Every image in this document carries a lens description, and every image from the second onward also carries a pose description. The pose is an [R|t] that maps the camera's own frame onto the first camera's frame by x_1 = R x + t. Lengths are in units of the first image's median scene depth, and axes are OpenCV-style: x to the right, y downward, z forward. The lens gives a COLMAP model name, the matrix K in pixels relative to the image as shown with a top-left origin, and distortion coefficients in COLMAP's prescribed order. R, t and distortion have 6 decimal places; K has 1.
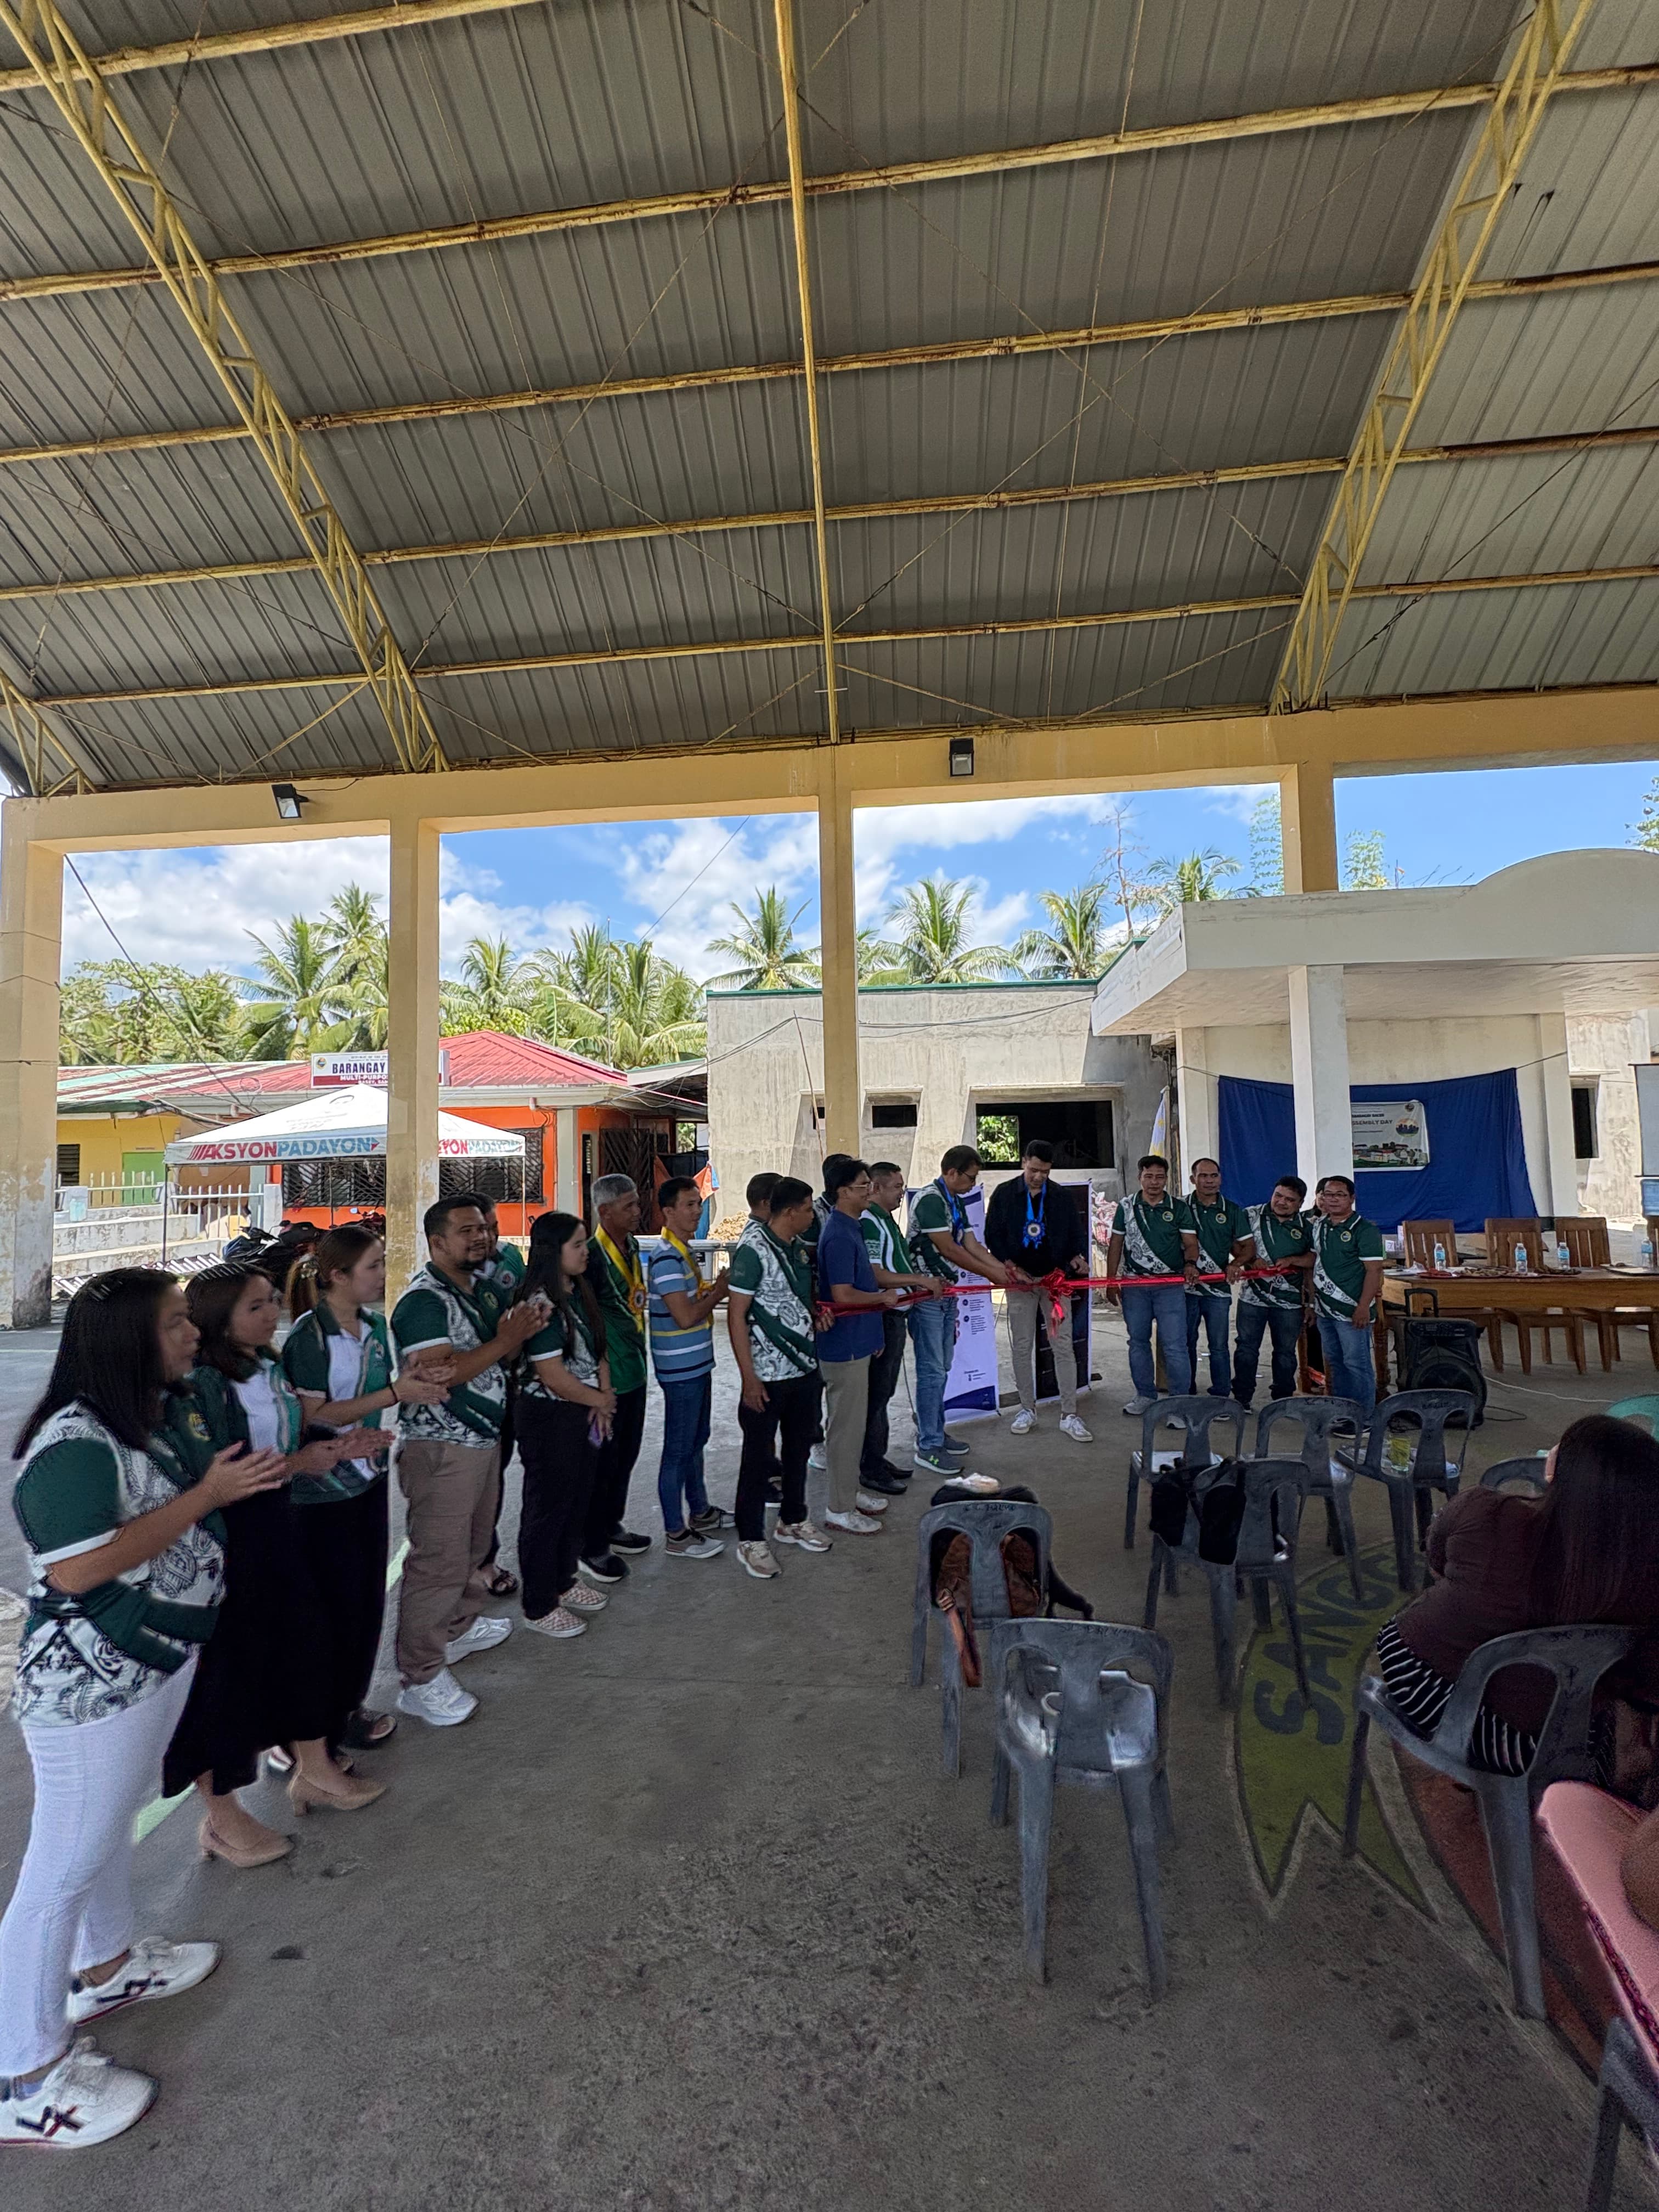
lens RADIAL K [[884.2, 0, 830.8], [0, 884.2, 1103.1], [0, 0, 1]] dist [0.002111, -0.000715]
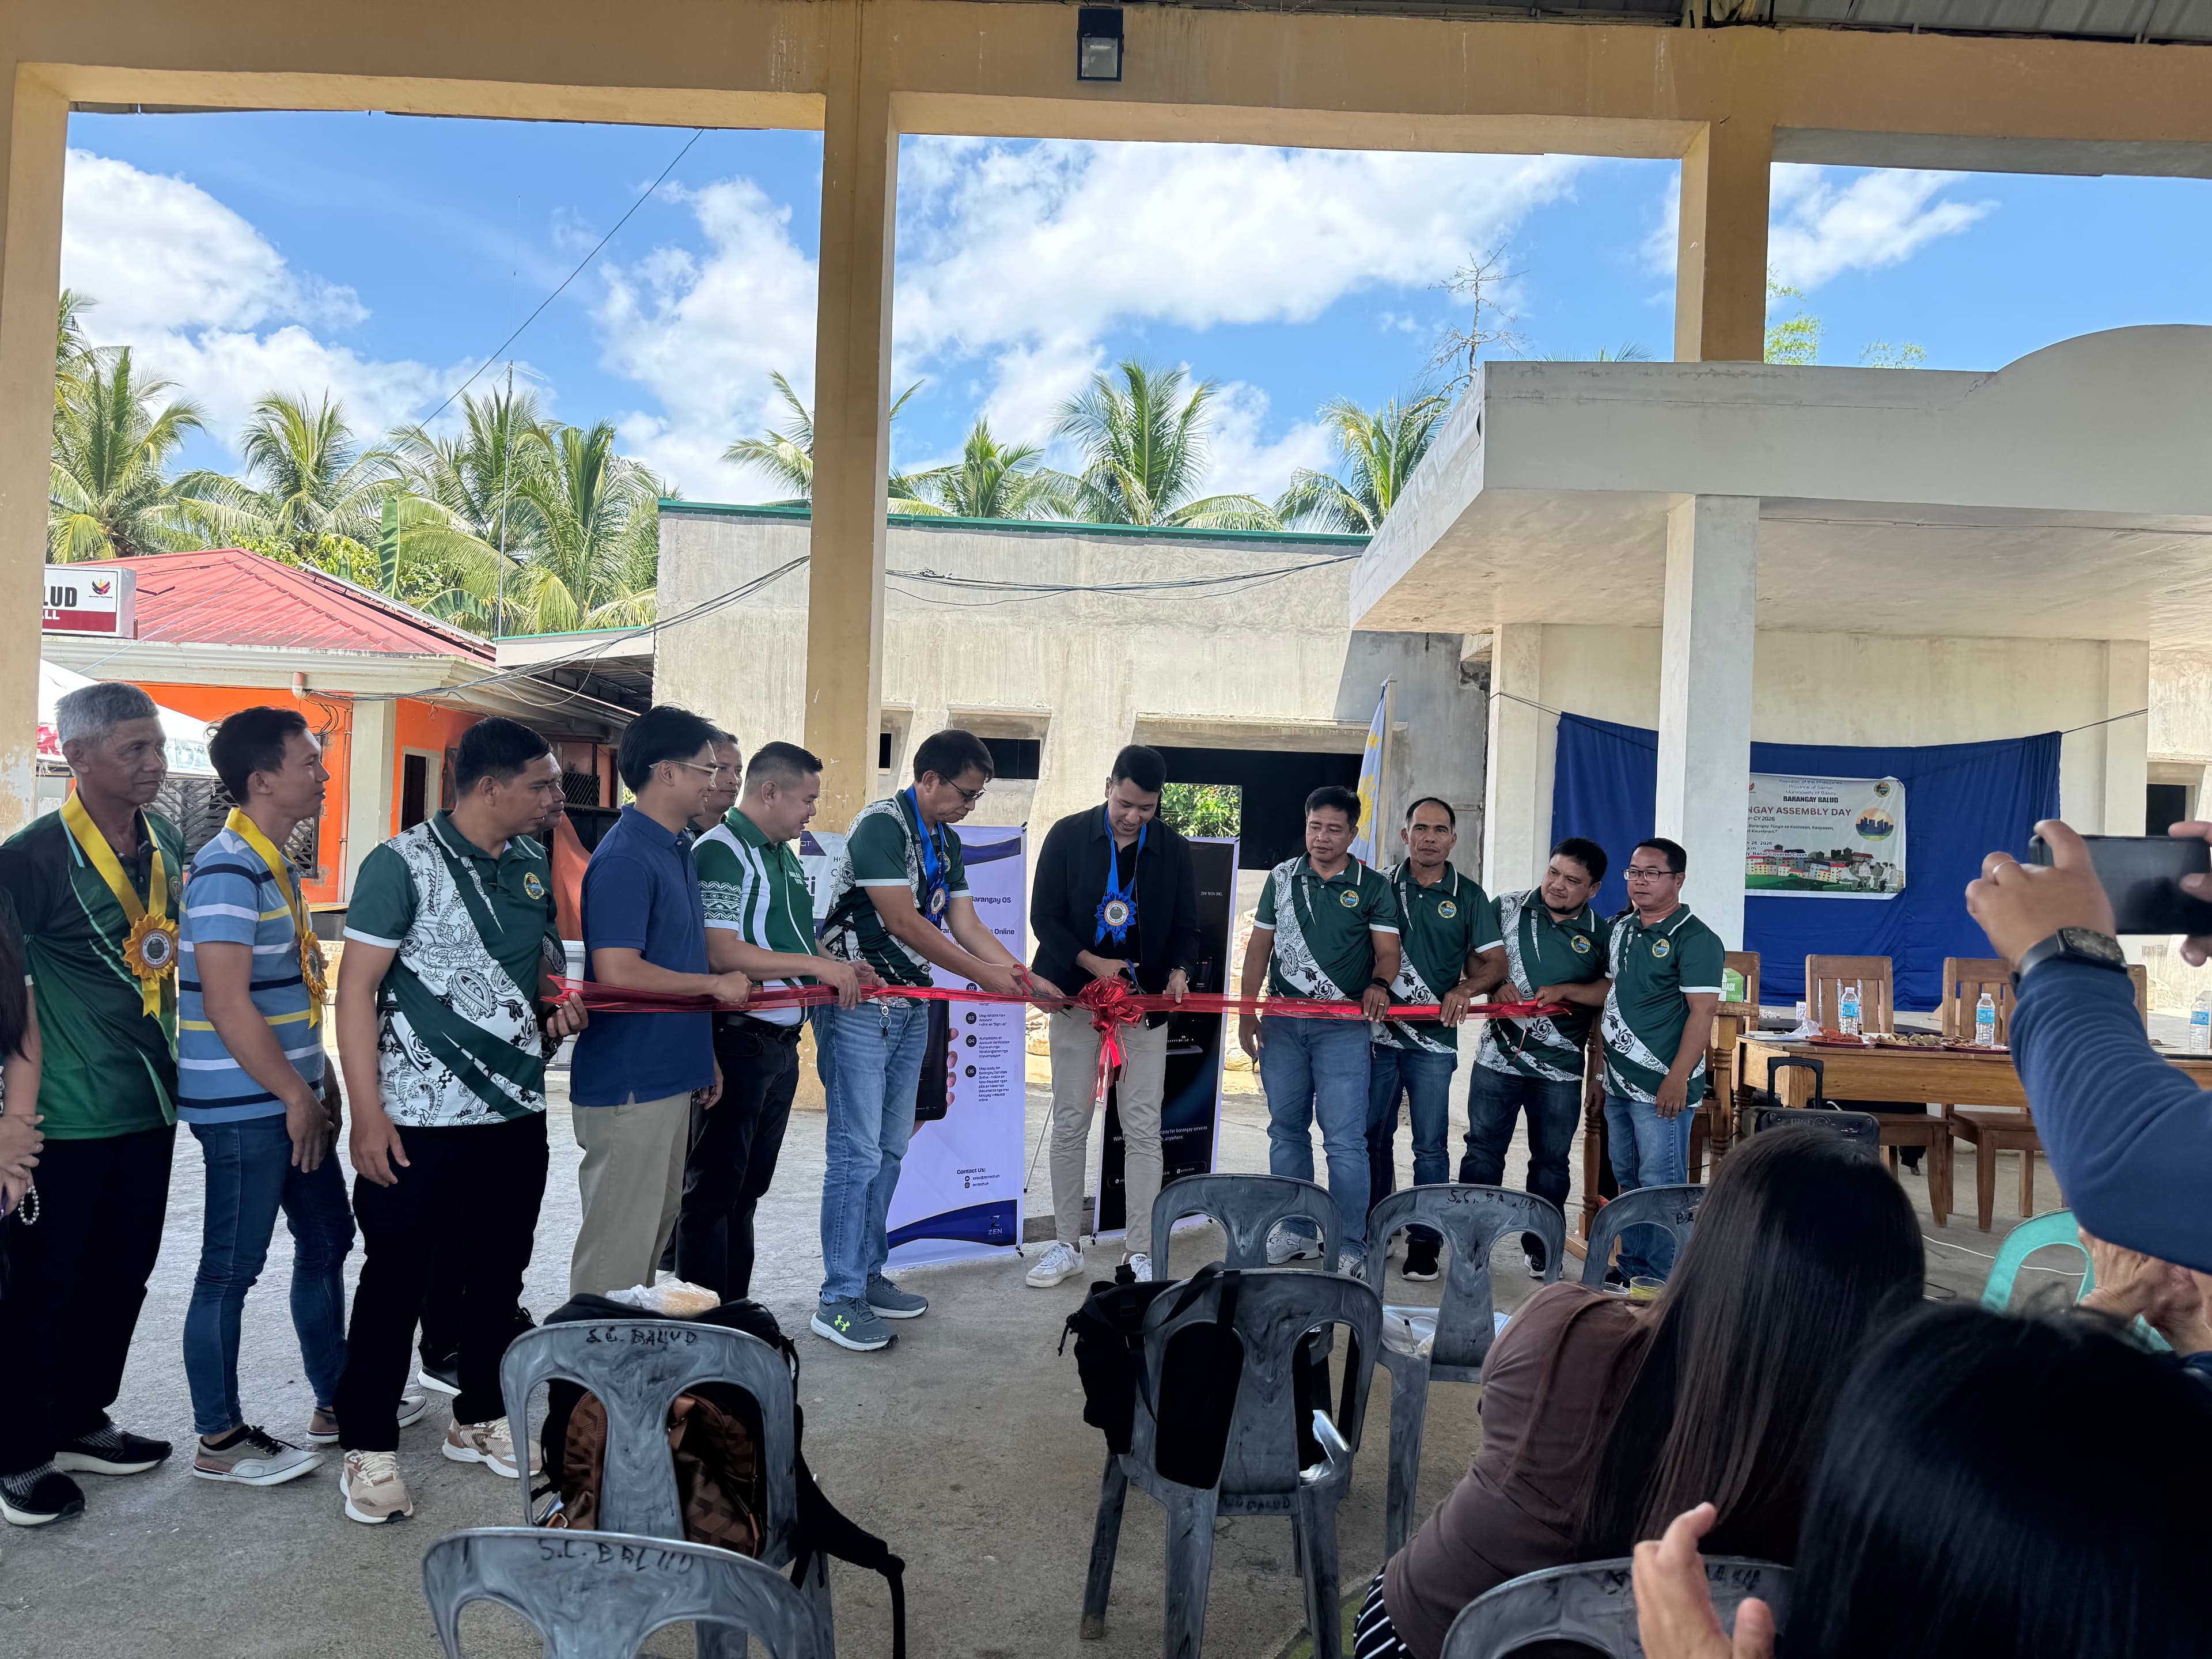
lens RADIAL K [[1562.8, 0, 1106.0], [0, 1562.8, 829.5], [0, 0, 1]] dist [0.094020, -0.134654]
pose [[0.993529, 0.062514, 0.094823, 0.099469], [-0.065891, 0.997284, 0.032905, 0.046009], [-0.092508, -0.038940, 0.994950, 0.050566]]
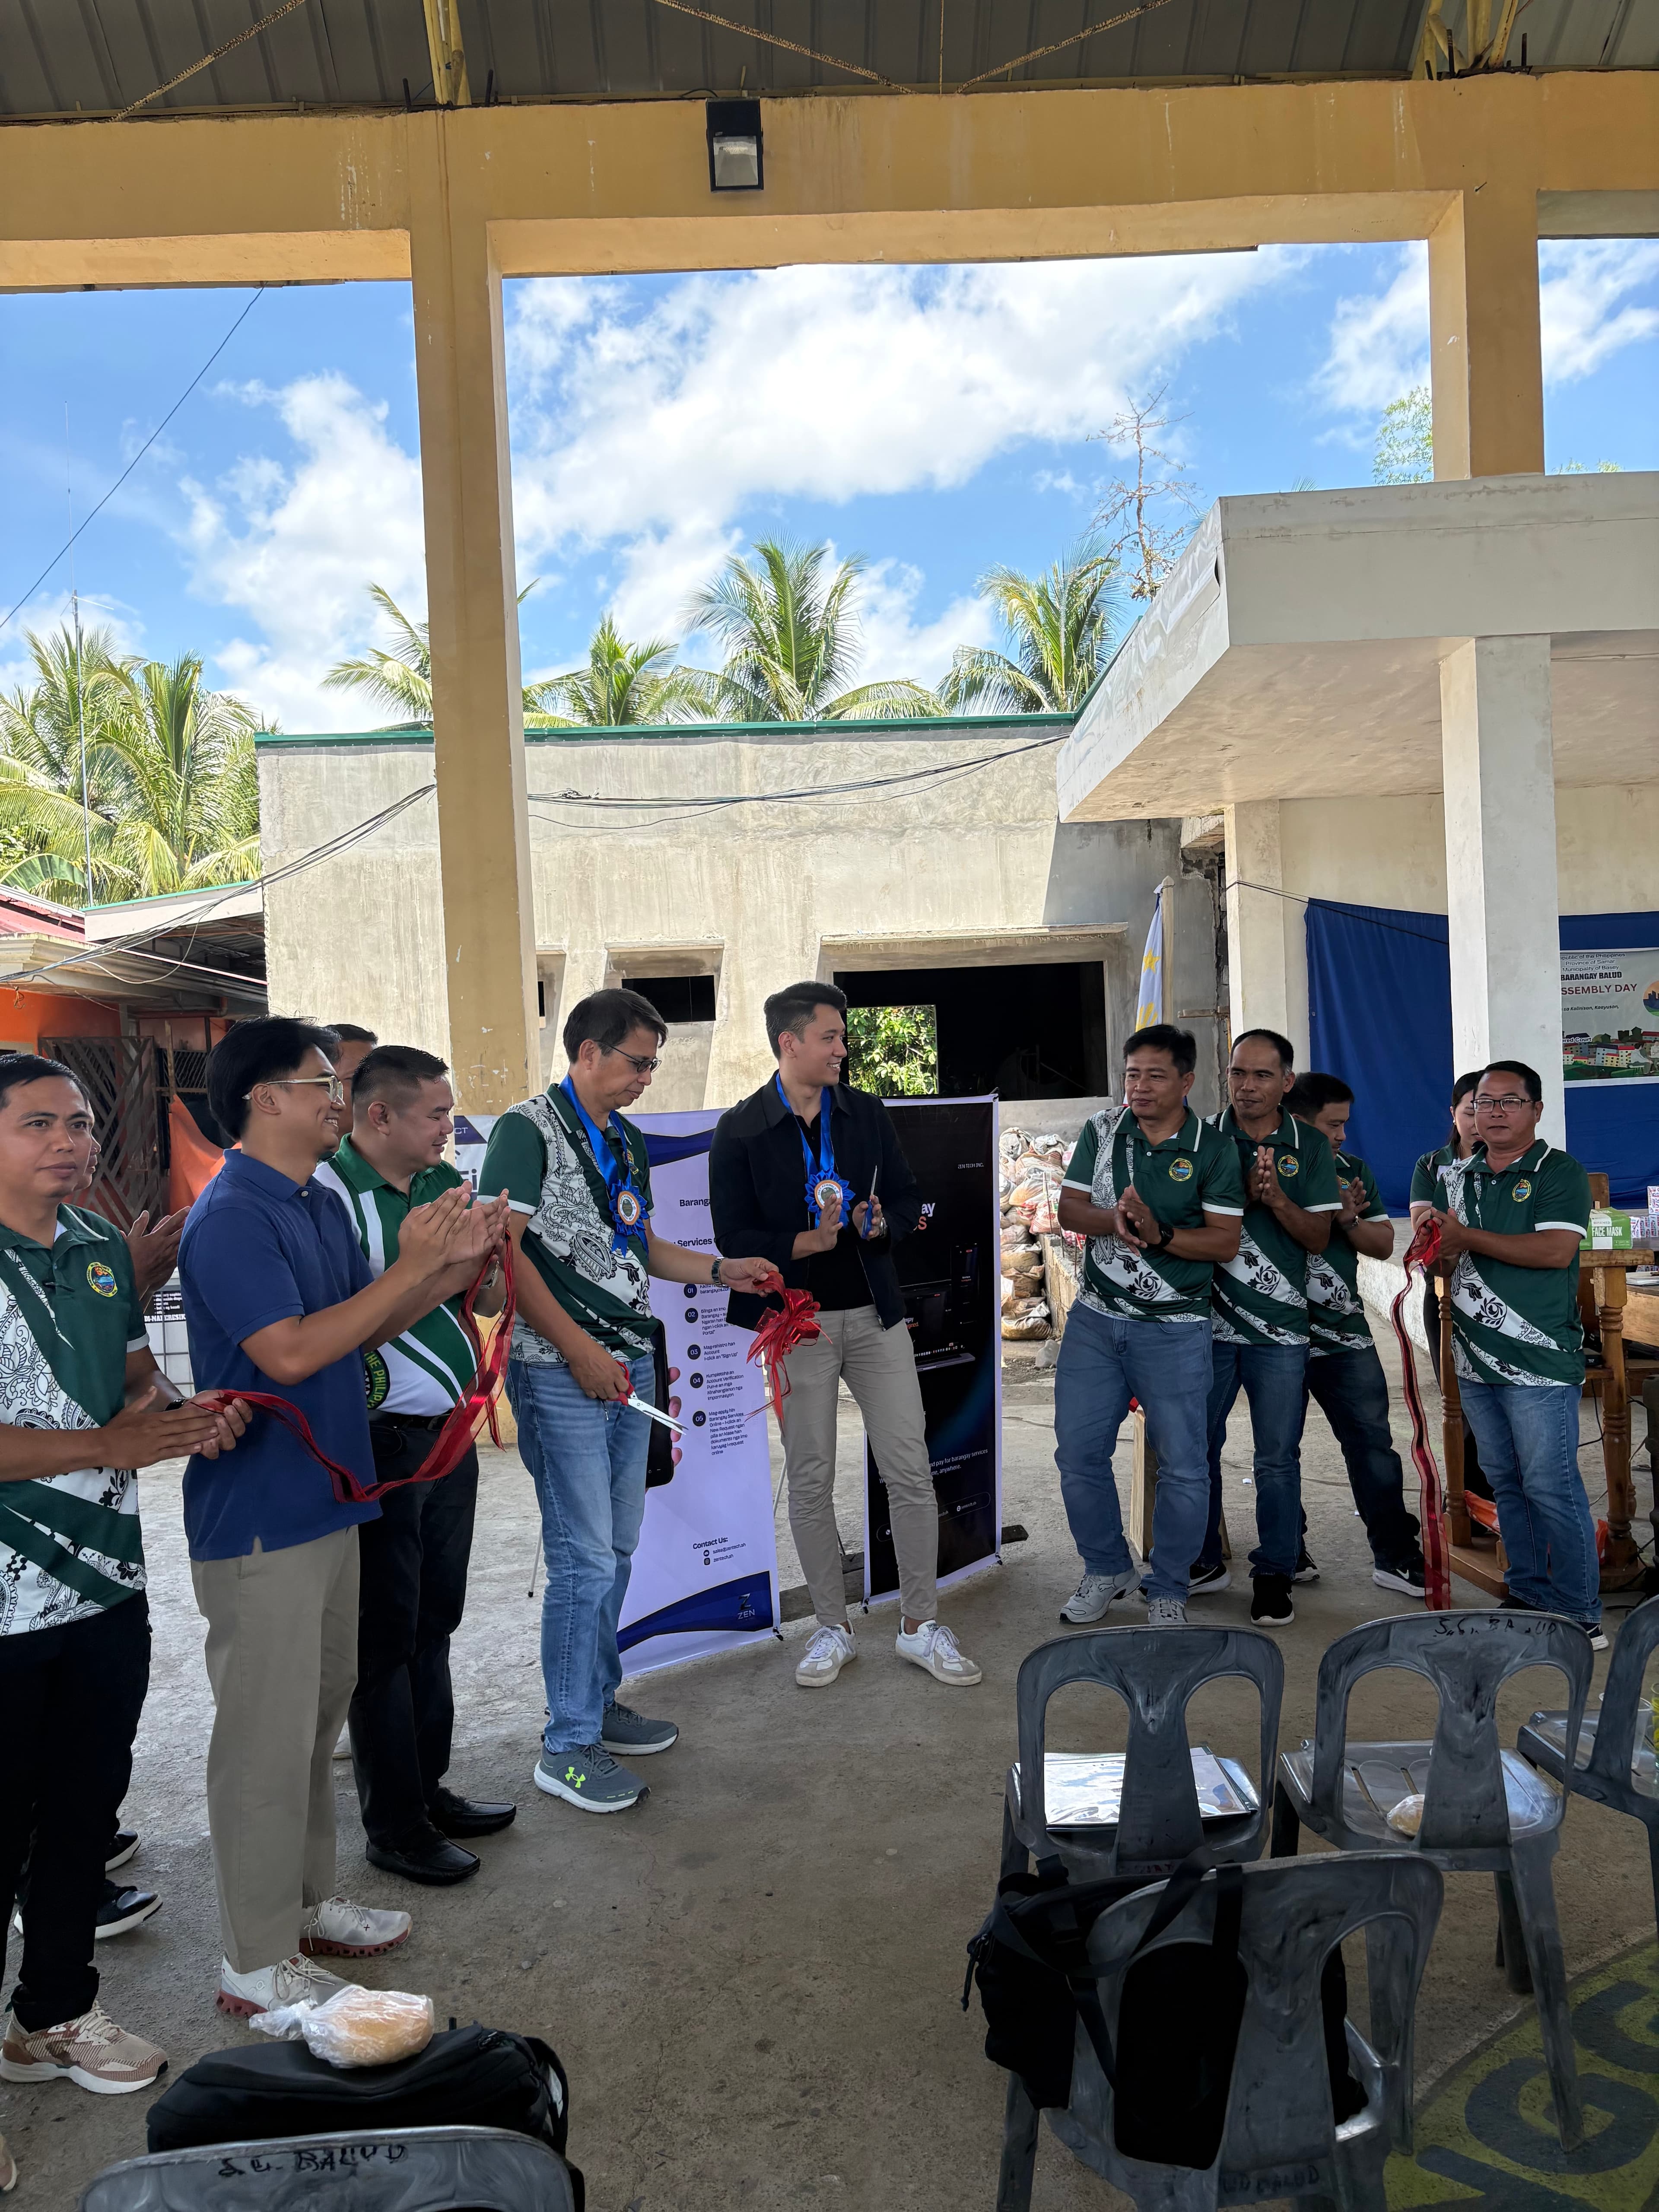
lens RADIAL K [[1689.1, 0, 826.6], [0, 1689.1, 1108.7], [0, 0, 1]] dist [0.032201, -0.034093]
pose [[0.991961, -0.021696, 0.124673, 0.085185], [0.013683, 0.997806, 0.064774, 0.032369], [-0.125805, -0.062547, 0.990081, 0.148749]]
